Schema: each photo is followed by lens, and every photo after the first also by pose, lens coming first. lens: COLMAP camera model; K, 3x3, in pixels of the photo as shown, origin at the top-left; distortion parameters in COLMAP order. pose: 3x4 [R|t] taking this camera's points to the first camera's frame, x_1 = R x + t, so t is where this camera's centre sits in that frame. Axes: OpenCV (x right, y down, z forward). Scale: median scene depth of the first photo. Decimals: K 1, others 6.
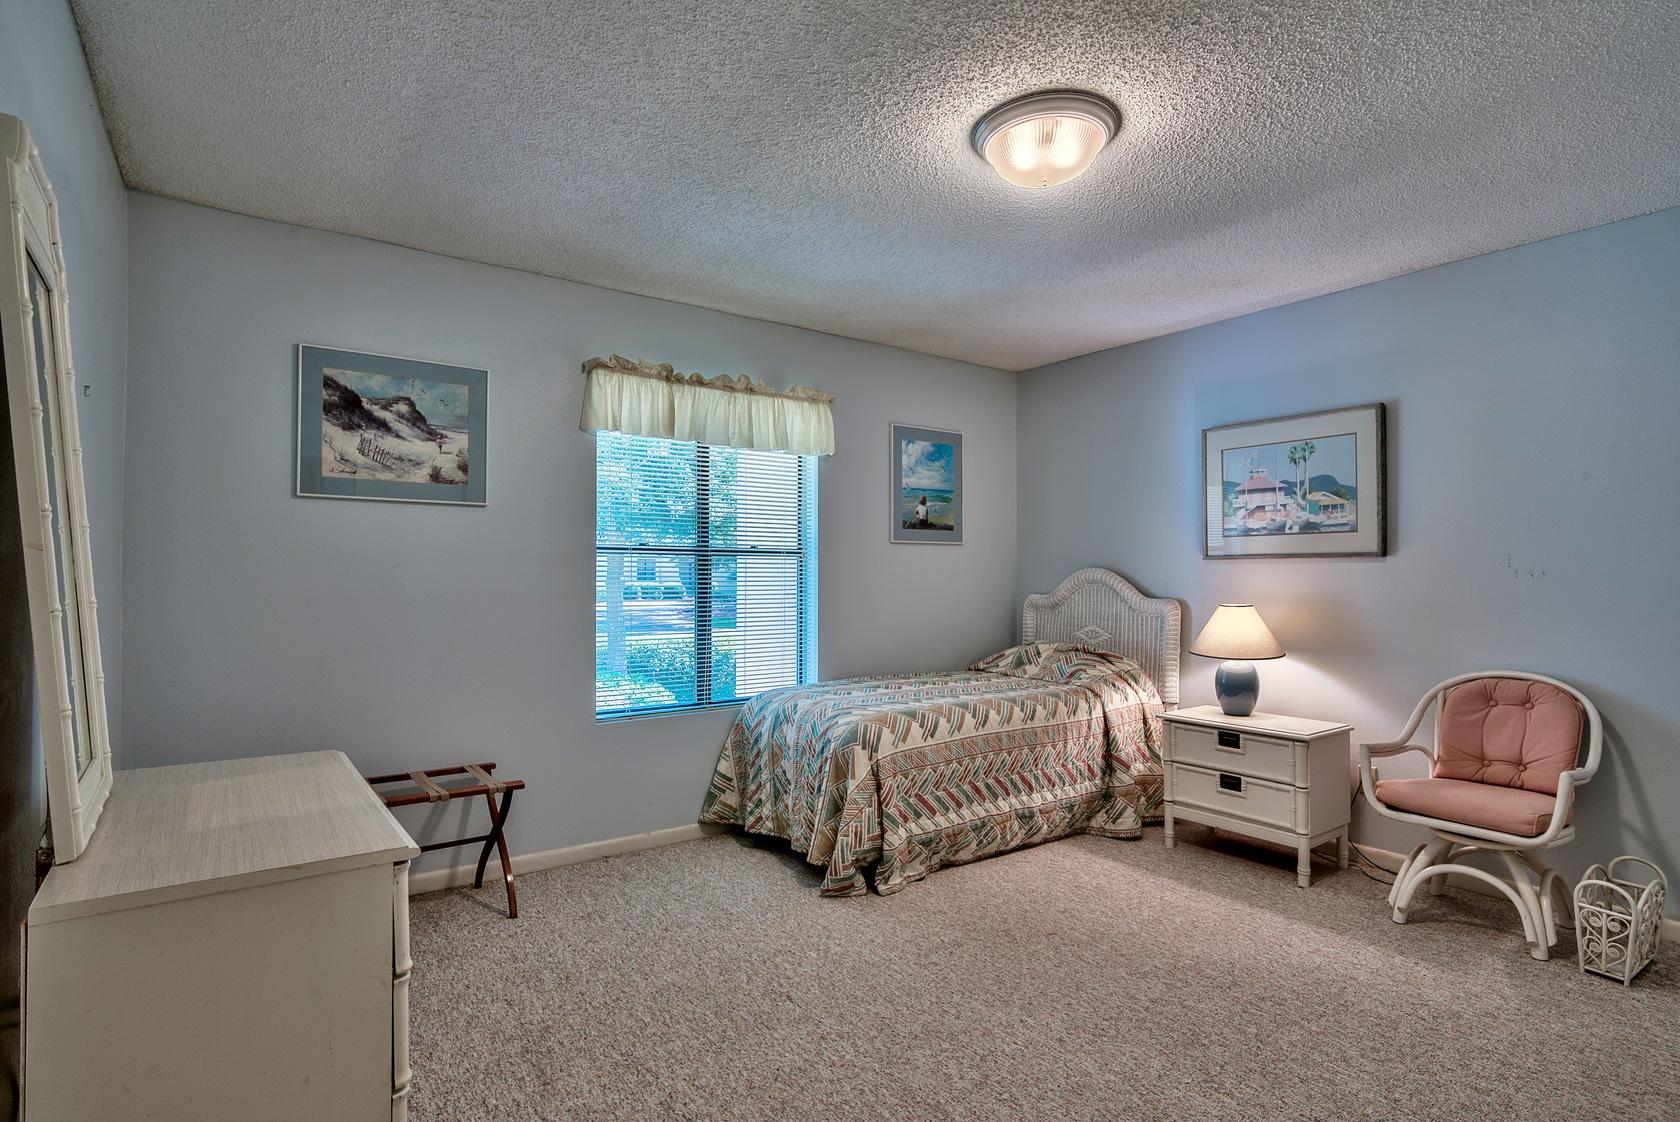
lens RADIAL K [[845.7, 0, 832.5], [0, 845.7, 546.5], [0, 0, 1]] dist [-0.000171, -0.000287]
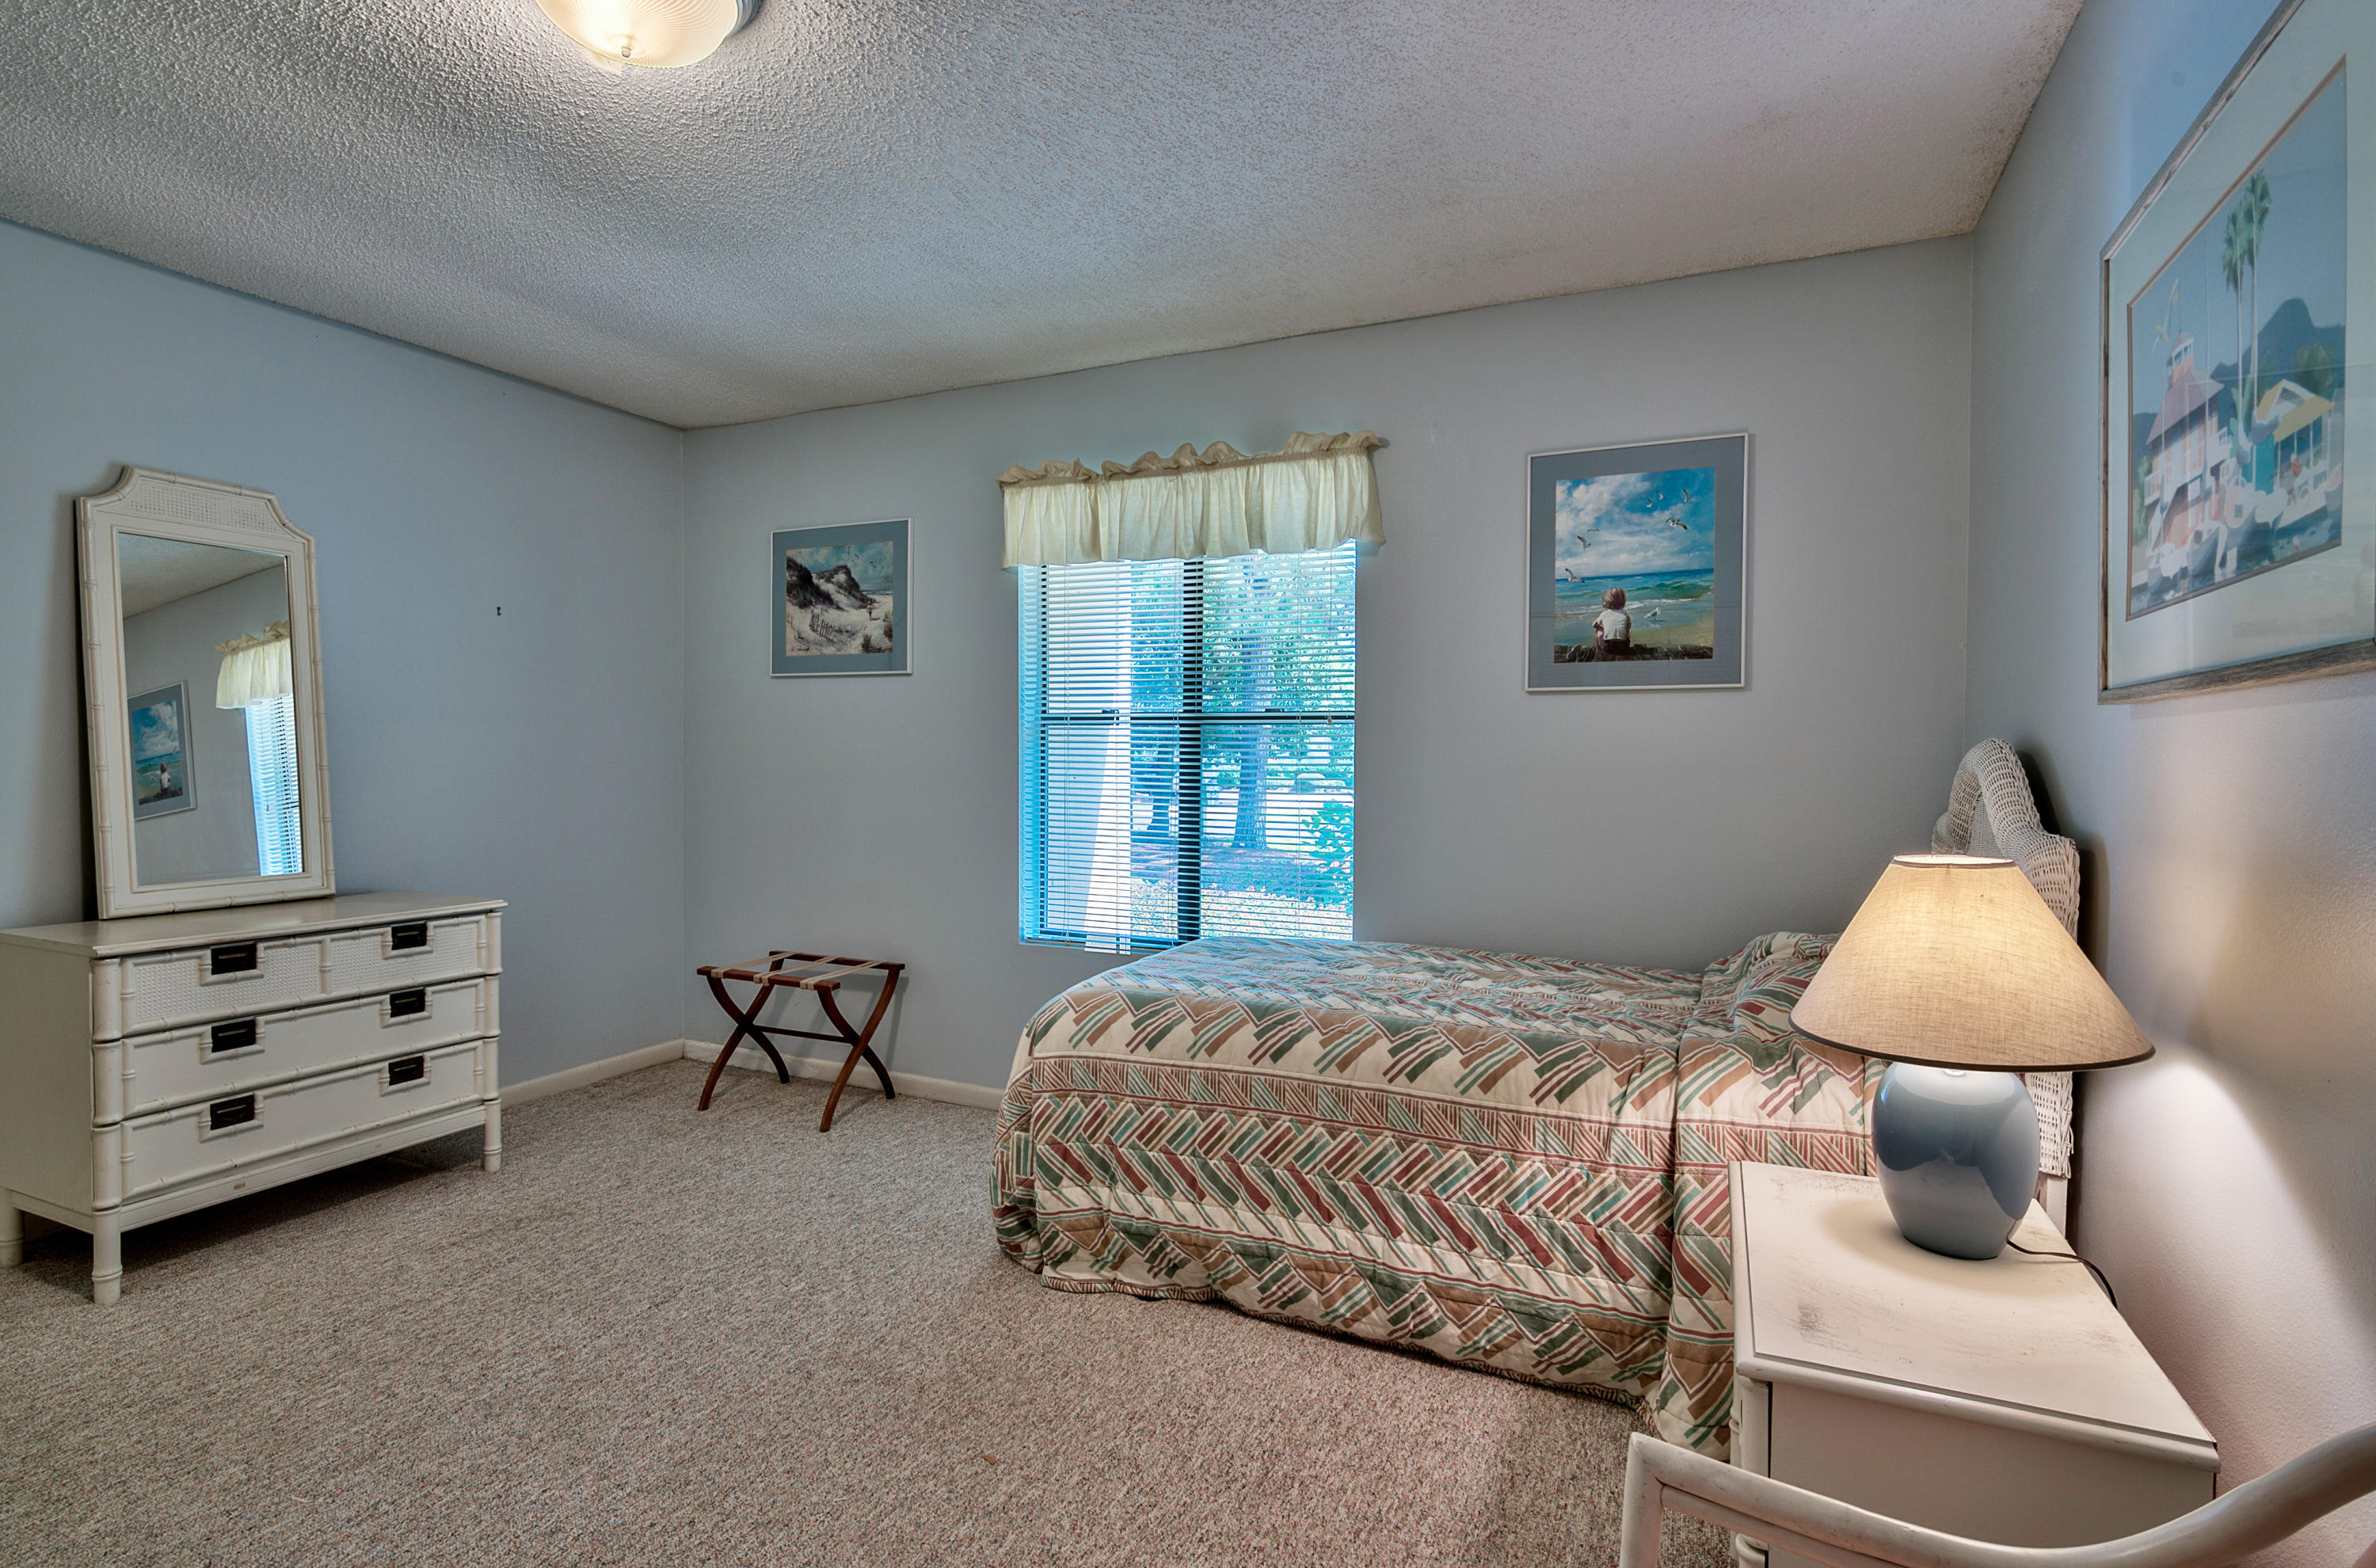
lens RADIAL K [[1156.3, 0, 1188.9], [0, 1156.3, 756.9], [0, 0, 1]] dist [-0.002758, -0.000309]
pose [[0.486143, 0.003393, -0.873873, 0.721365], [0.021522, 0.999643, 0.015854, 0.023584], [0.873614, -0.026514, 0.485896, 0.612485]]
